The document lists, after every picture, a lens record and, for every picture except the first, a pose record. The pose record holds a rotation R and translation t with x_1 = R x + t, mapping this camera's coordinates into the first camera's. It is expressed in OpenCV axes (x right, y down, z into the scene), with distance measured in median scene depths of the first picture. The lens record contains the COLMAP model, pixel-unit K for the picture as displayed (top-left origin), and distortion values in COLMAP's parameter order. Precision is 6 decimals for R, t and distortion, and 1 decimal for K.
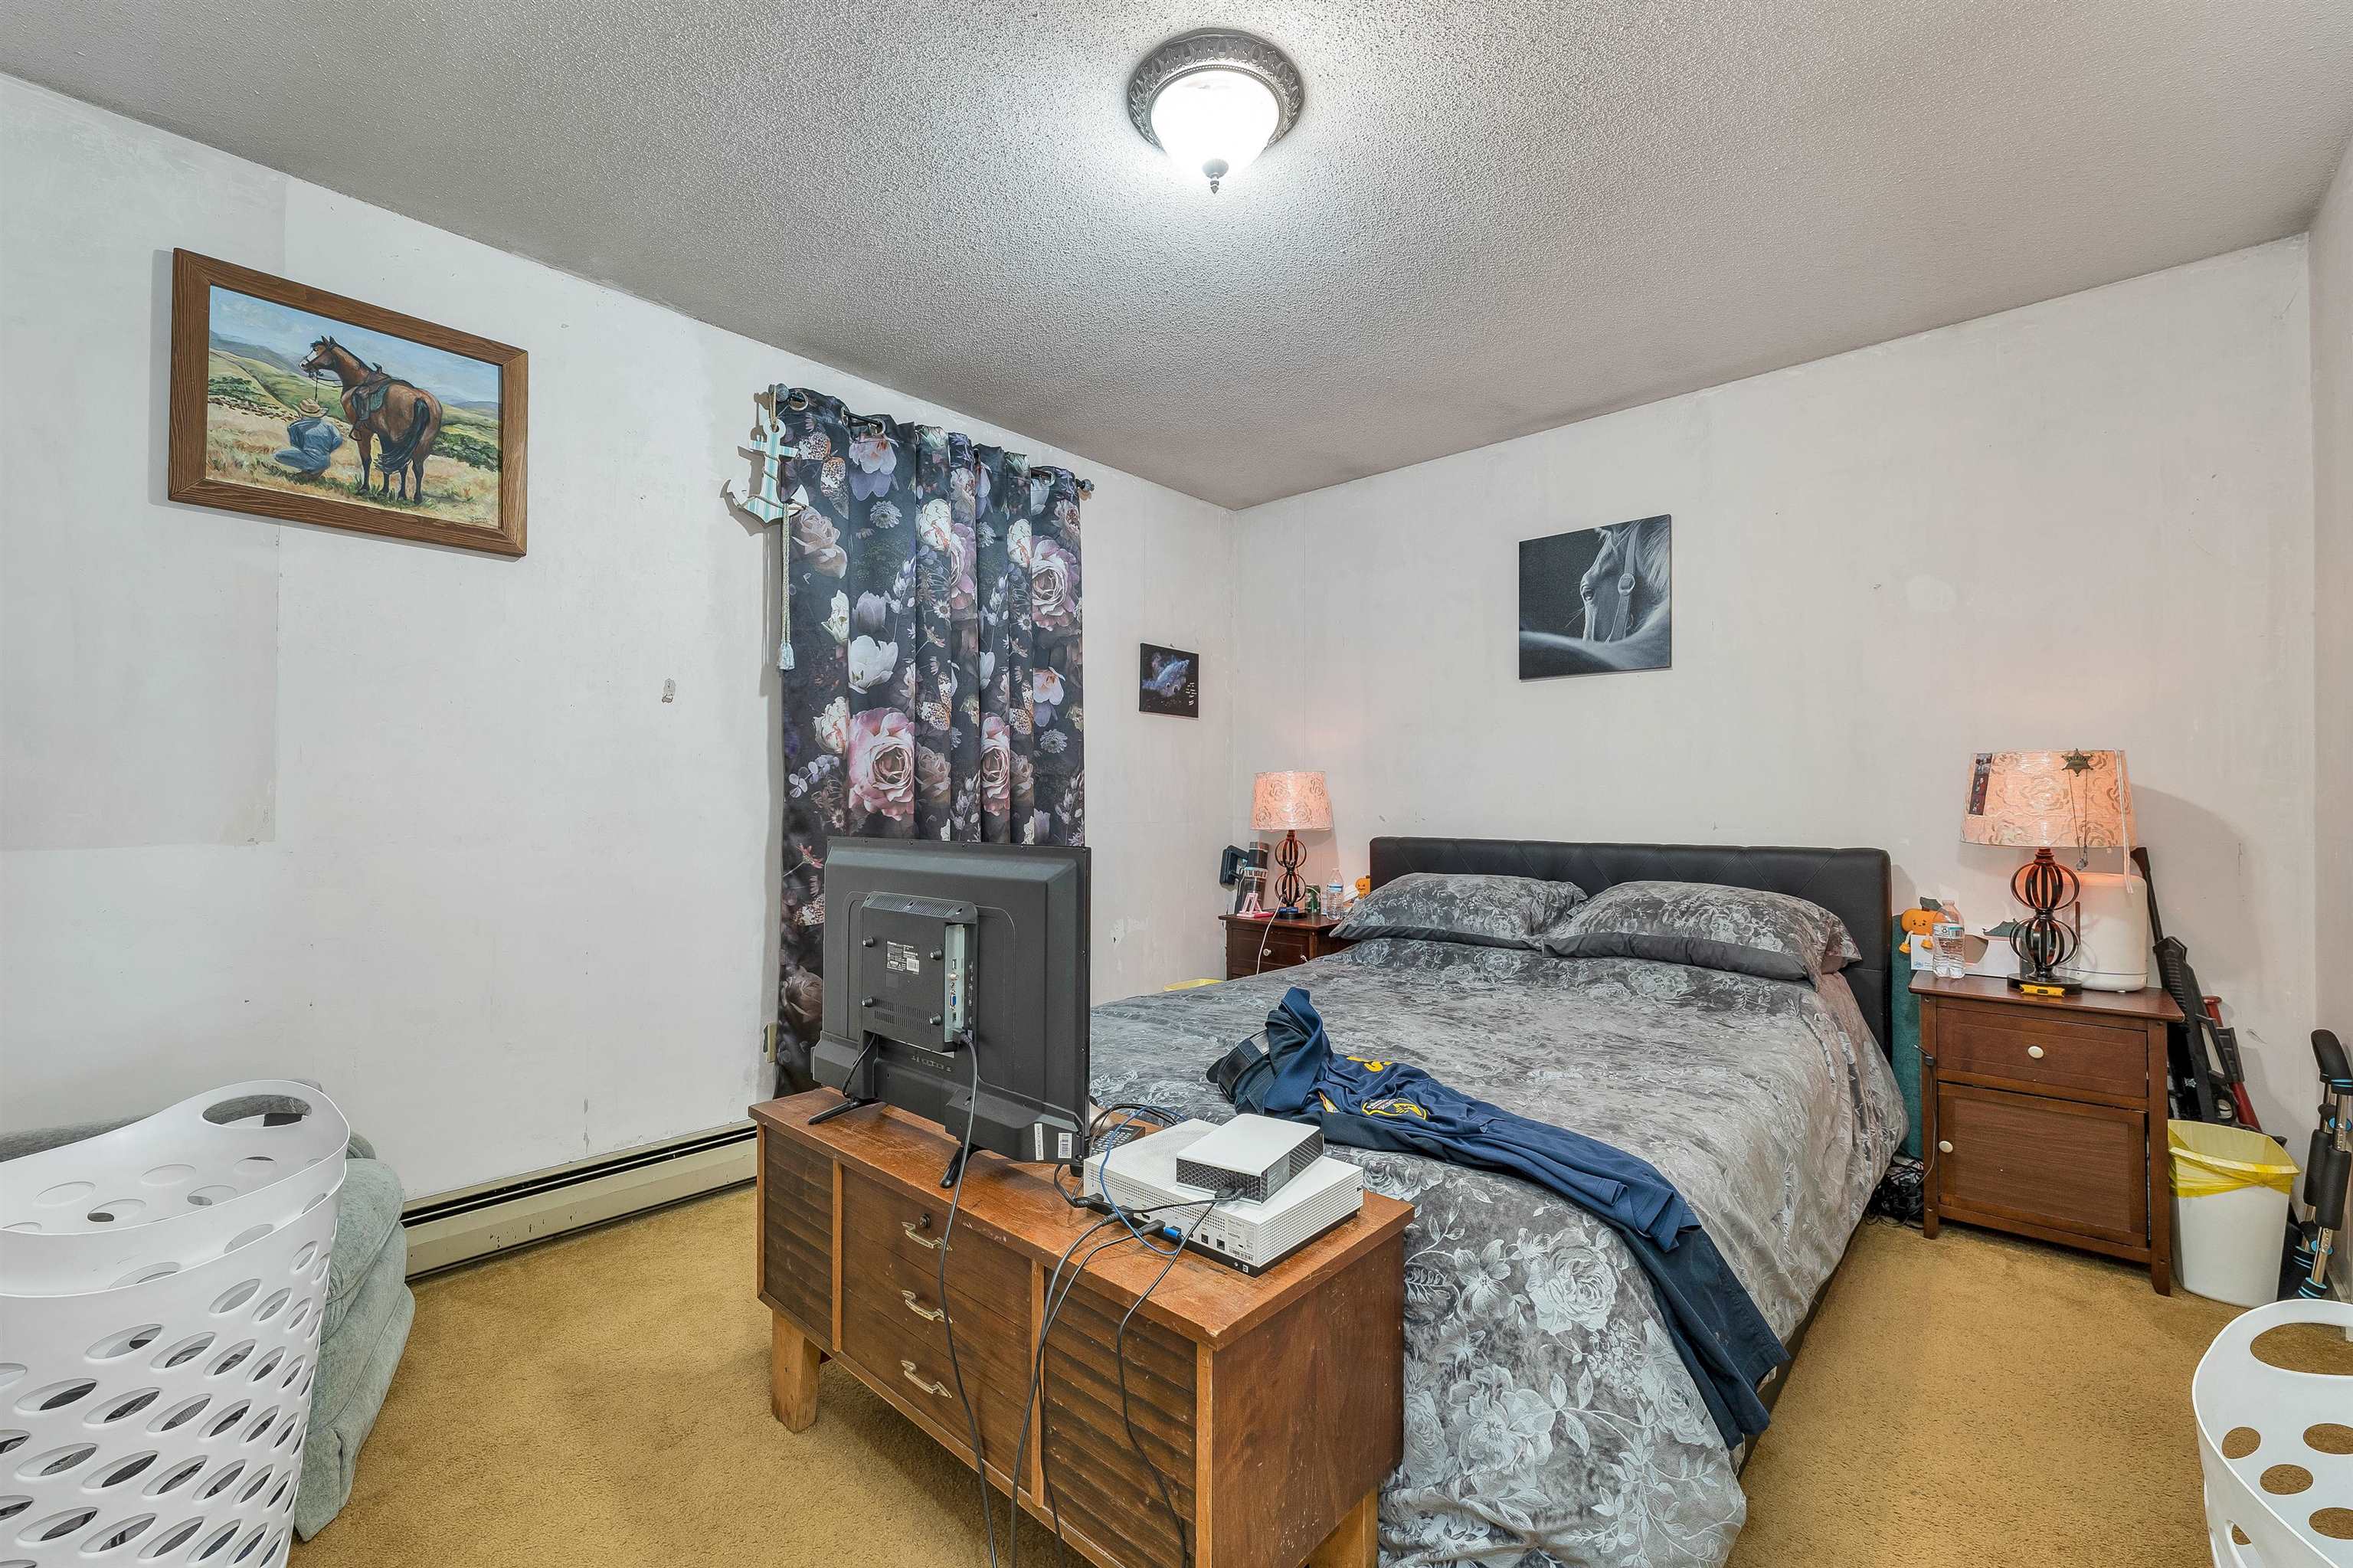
lens RADIAL K [[977.3, 0, 1156.8], [0, 977.3, 800.1], [0, 0, 1]] dist [0.000417, -0.000116]
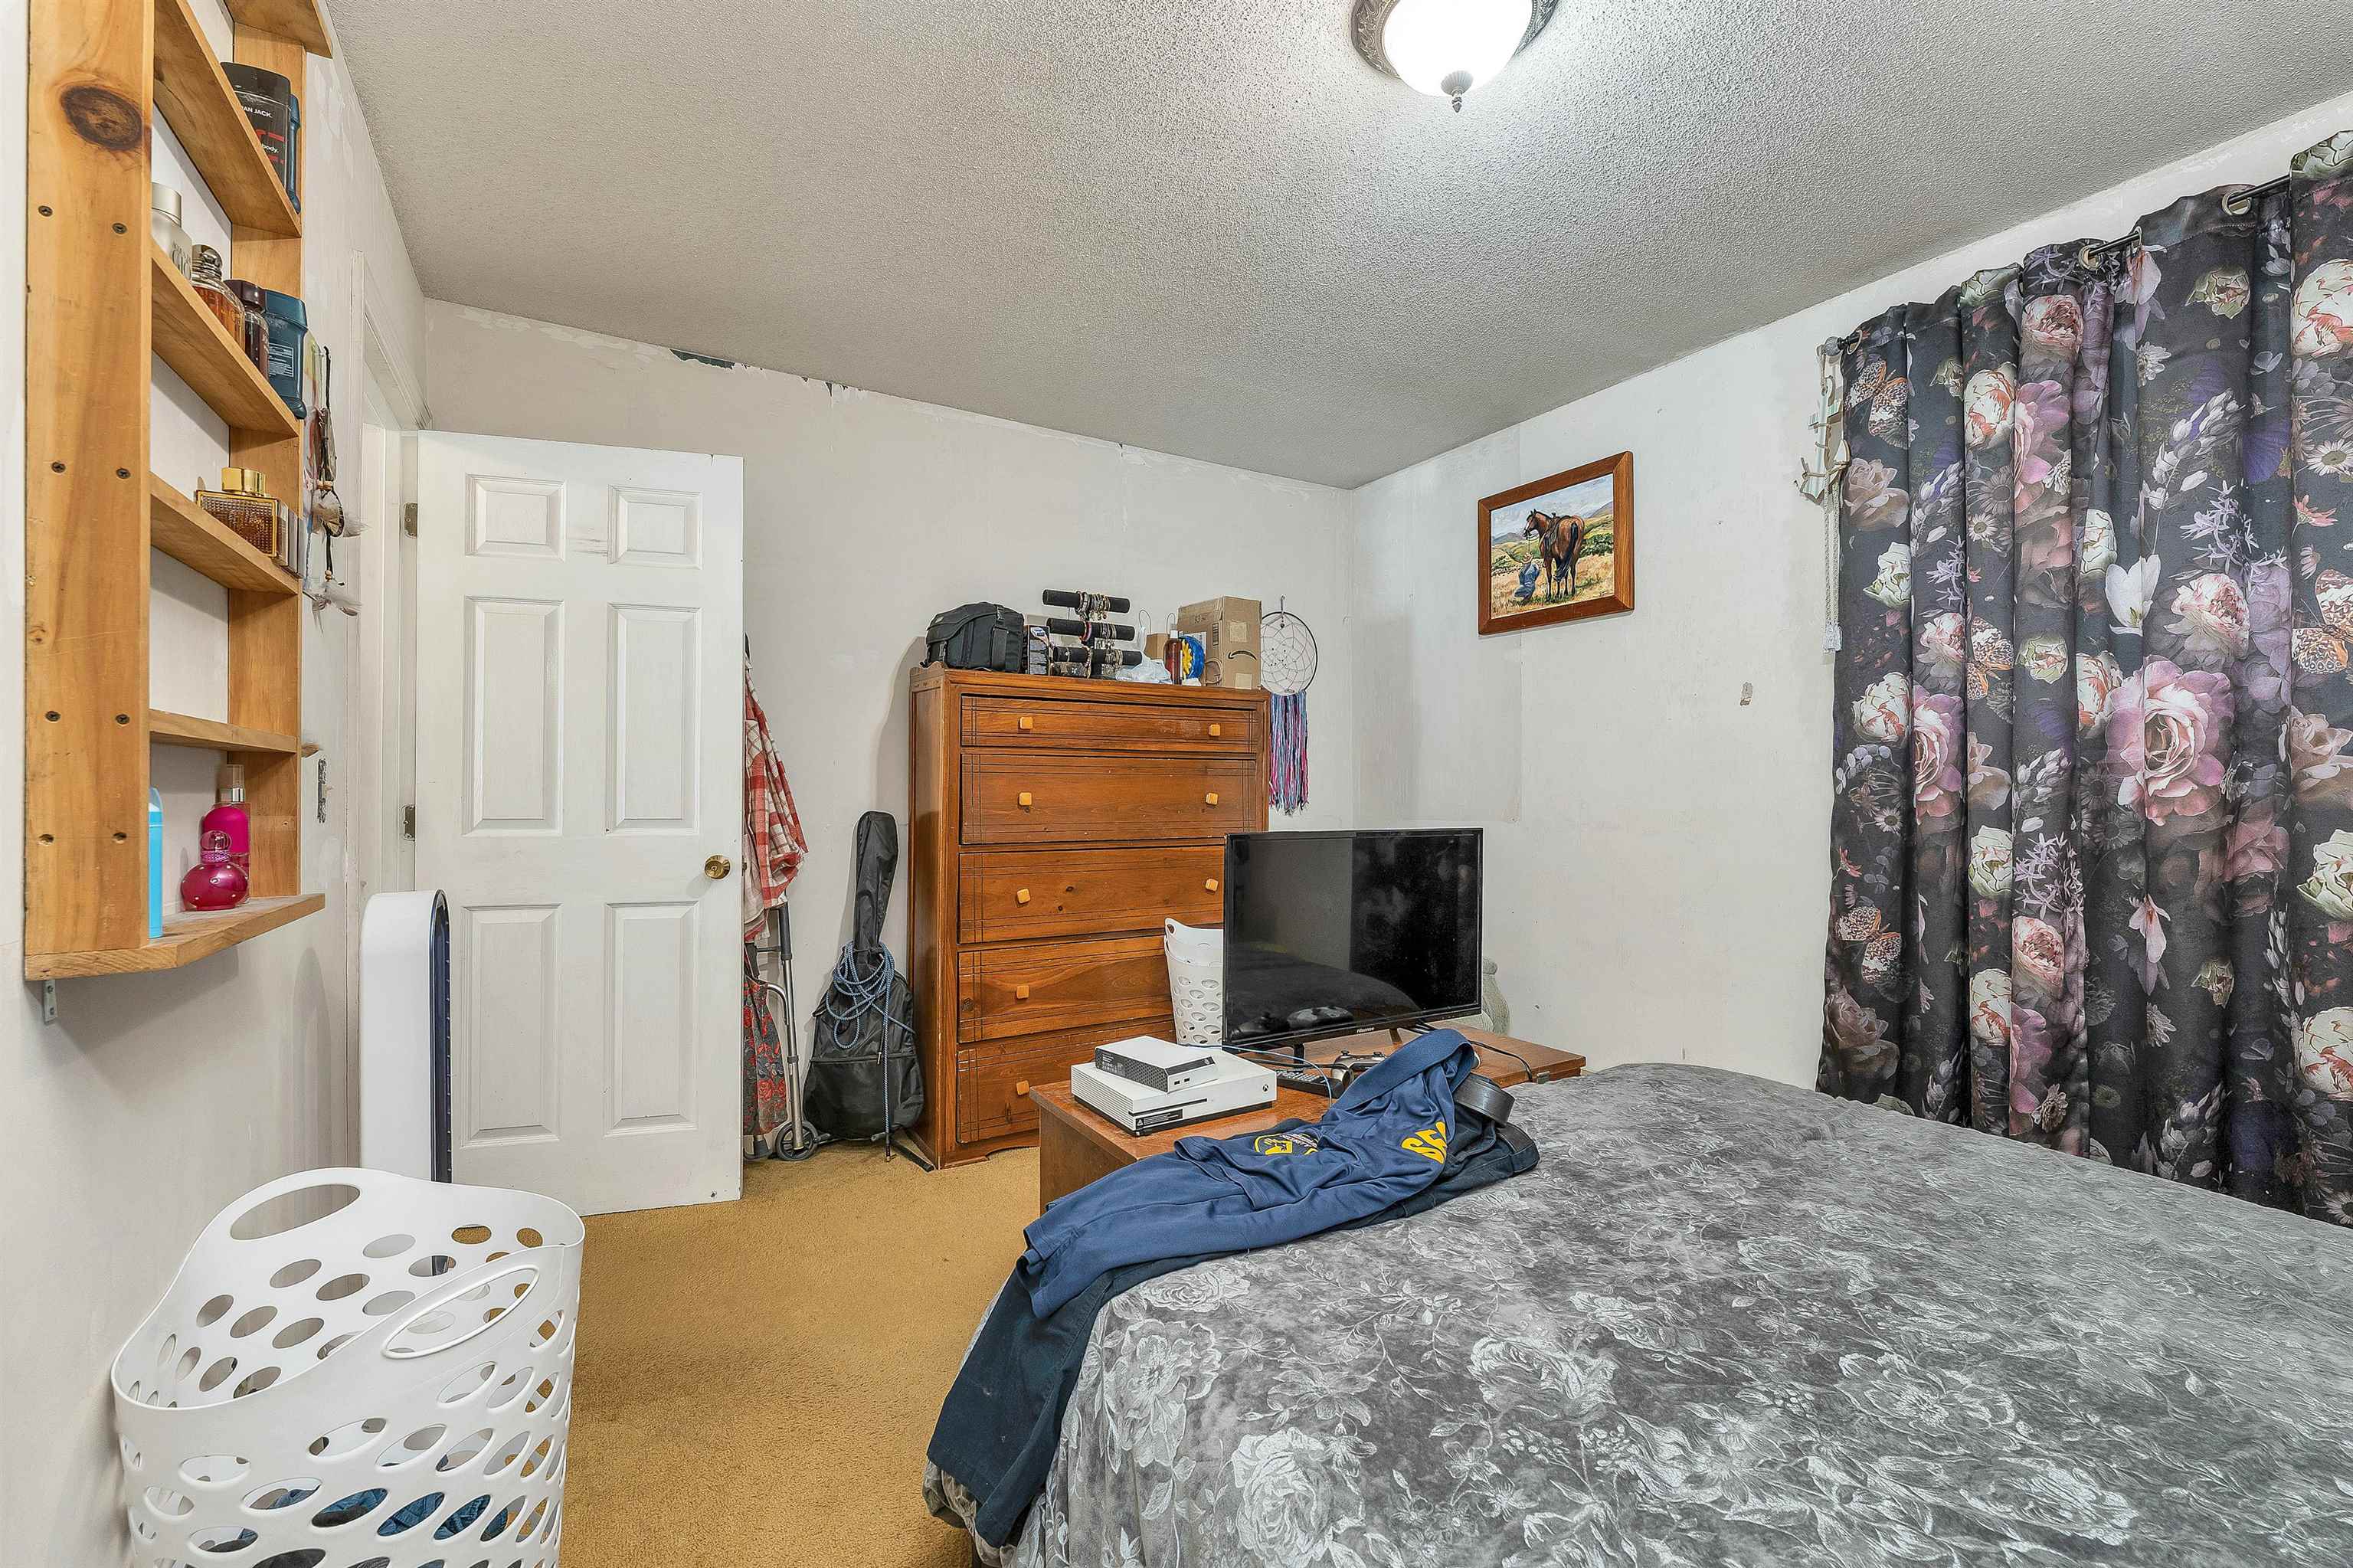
lens RADIAL K [[977.3, 0, 1156.8], [0, 977.3, 800.1], [0, 0, 1]] dist [0.000417, -0.000116]
pose [[-0.291602, 0.005116, -0.956526, 0.828653], [0.002861, 0.999986, 0.004476, -0.004270], [0.956535, -0.001431, -0.291613, 0.829452]]
